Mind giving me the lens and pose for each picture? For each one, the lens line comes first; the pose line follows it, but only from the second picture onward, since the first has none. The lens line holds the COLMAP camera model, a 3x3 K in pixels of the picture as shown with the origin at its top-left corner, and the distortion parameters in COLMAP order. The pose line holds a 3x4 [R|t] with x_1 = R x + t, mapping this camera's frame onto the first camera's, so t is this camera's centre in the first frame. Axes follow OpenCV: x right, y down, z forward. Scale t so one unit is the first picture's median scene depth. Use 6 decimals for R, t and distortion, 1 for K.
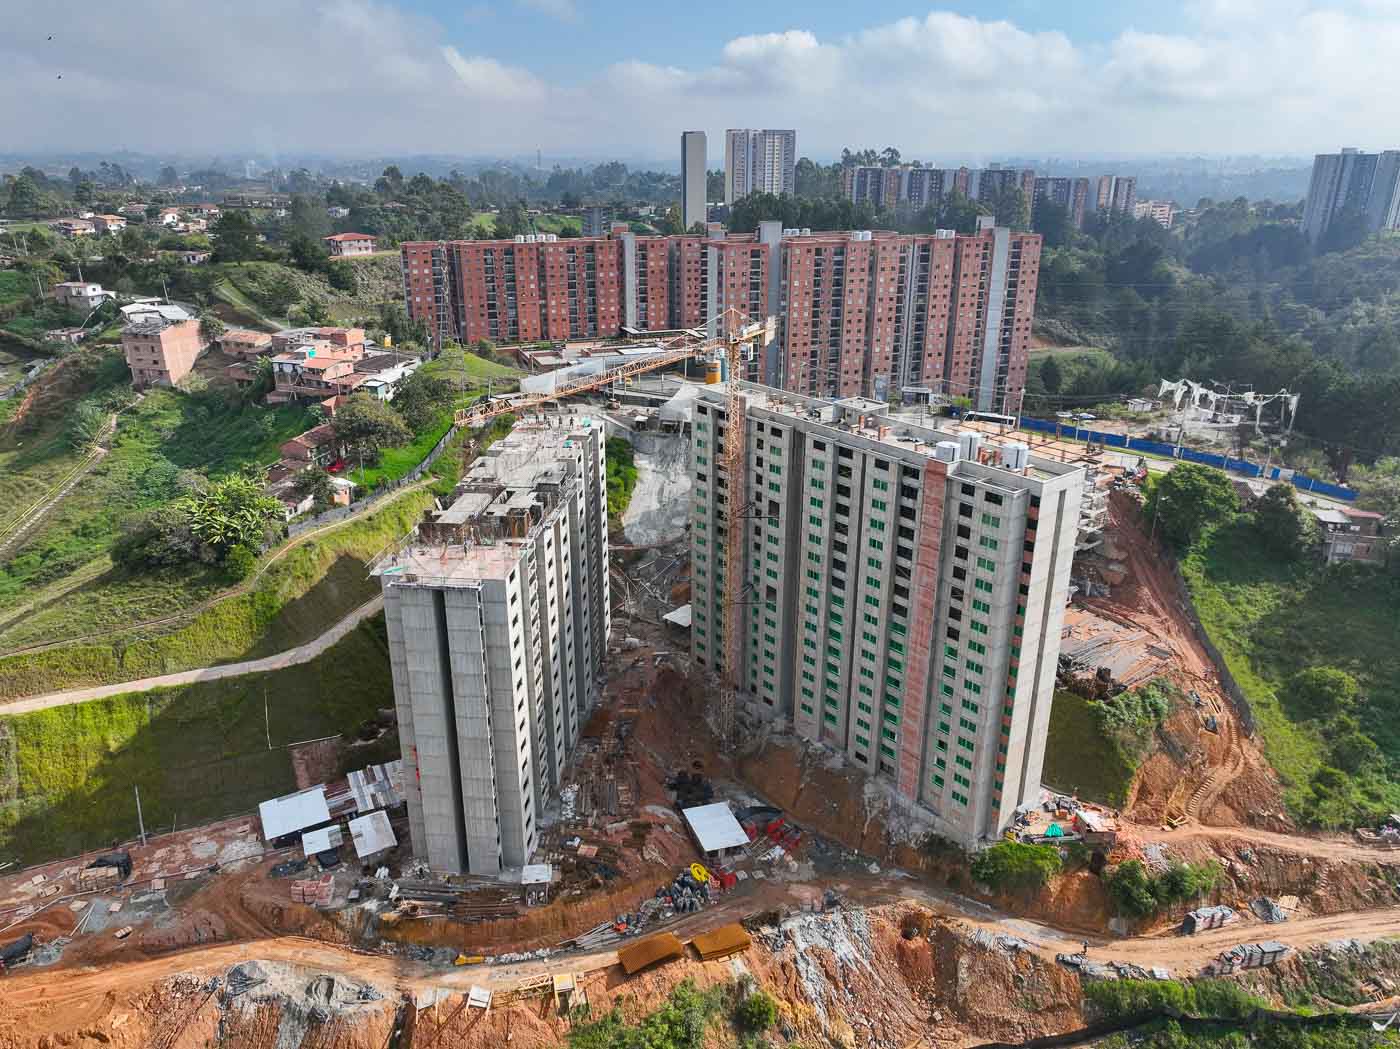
lens RADIAL K [[987.3, 0, 695.1], [0, 987.3, 522.8], [0, 0, 1]] dist [-0.014340, 0.031464]
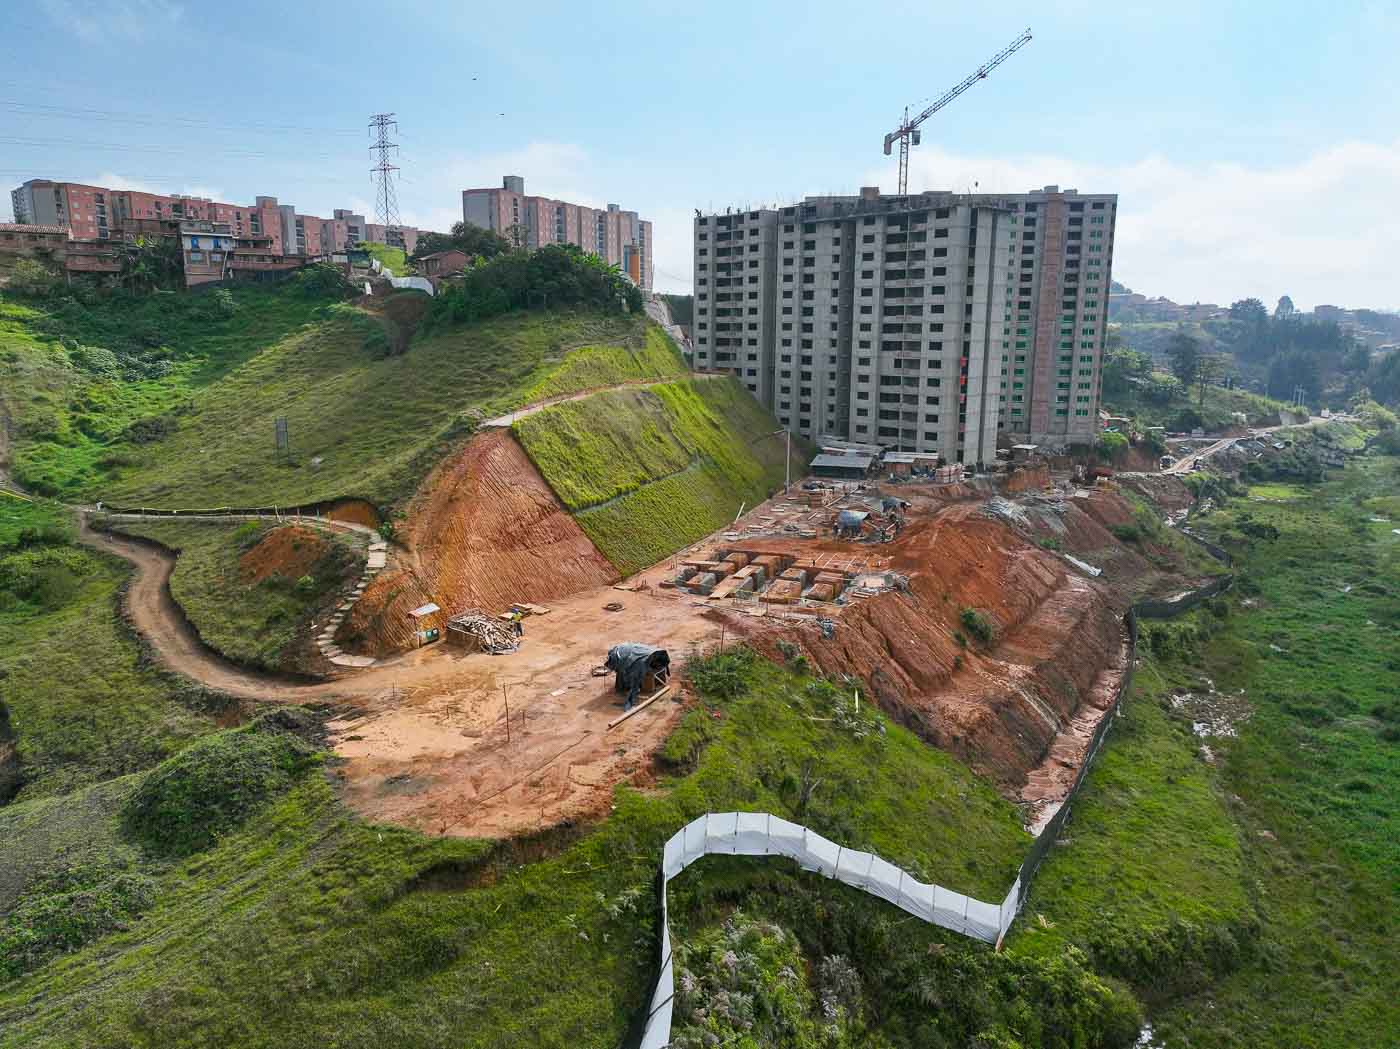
lens RADIAL K [[987.3, 0, 695.1], [0, 987.3, 522.8], [0, 0, 1]] dist [-0.014340, 0.031464]
pose [[0.691910, -0.146376, 0.706989, -1.294906], [0.250178, 0.967172, -0.044598, 0.364191], [-0.677253, 0.207731, 0.705817, 0.316270]]
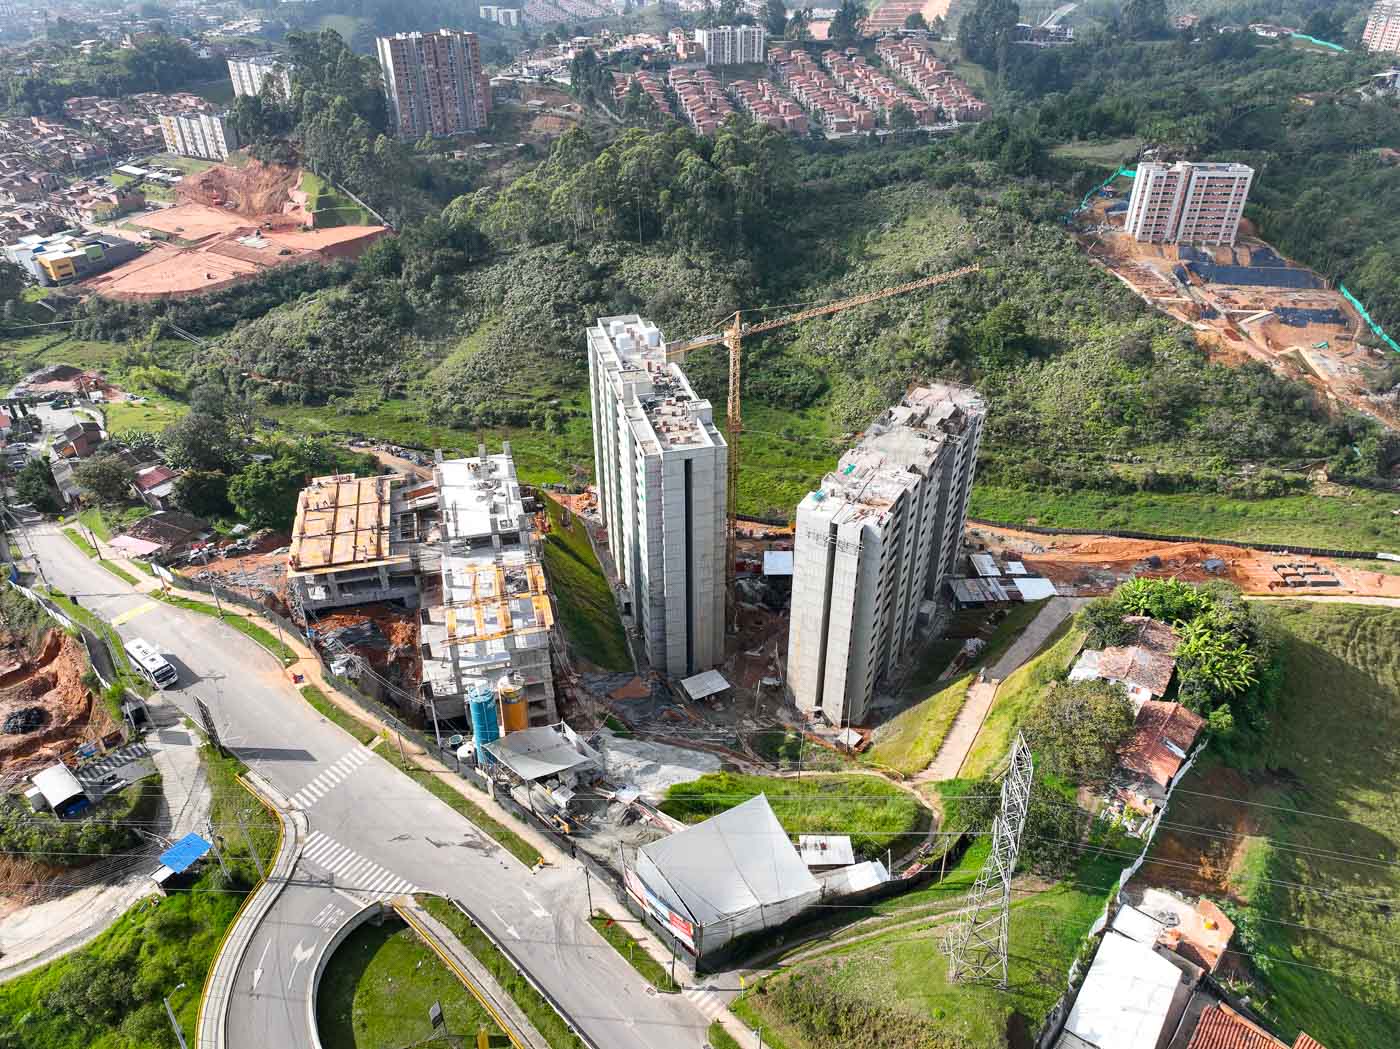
lens RADIAL K [[987.3, 0, 695.1], [0, 987.3, 522.8], [0, 0, 1]] dist [-0.014340, 0.031464]
pose [[-0.911391, -0.222461, 0.346235, -0.417991], [0.141140, 0.621329, 0.770733, -1.055083], [-0.386584, 0.751306, -0.534875, 1.932605]]
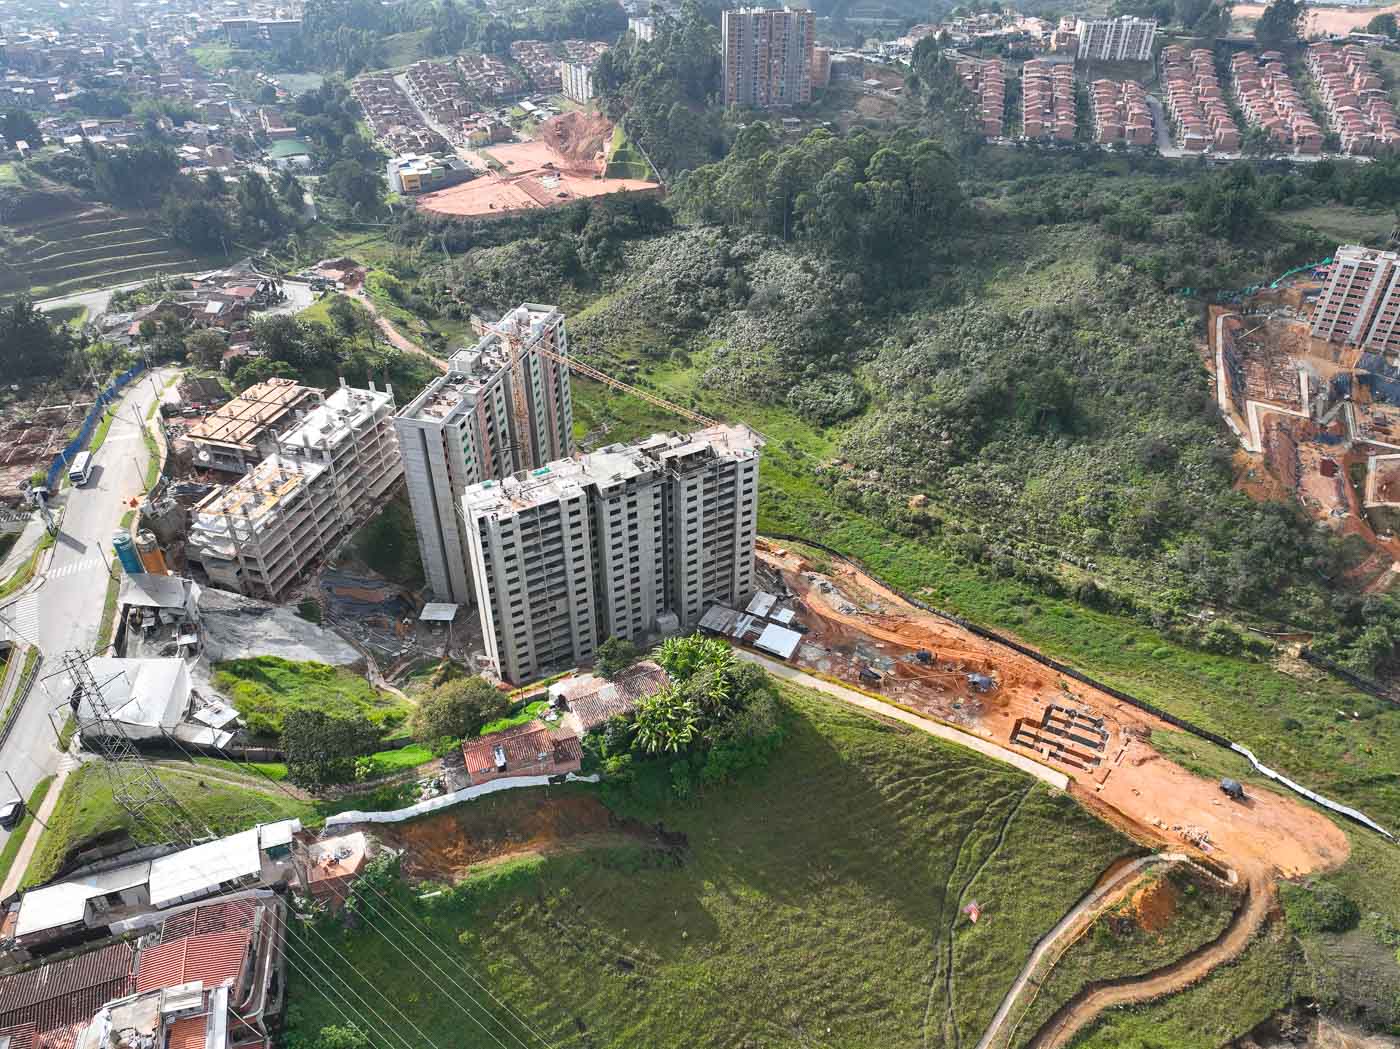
lens RADIAL K [[987.3, 0, 695.1], [0, 987.3, 522.8], [0, 0, 1]] dist [-0.014340, 0.031464]
pose [[-0.586436, -0.466777, 0.661976, -1.298927], [0.280426, 0.649719, 0.706560, -1.025911], [-0.759904, 0.599987, -0.250122, 1.367167]]
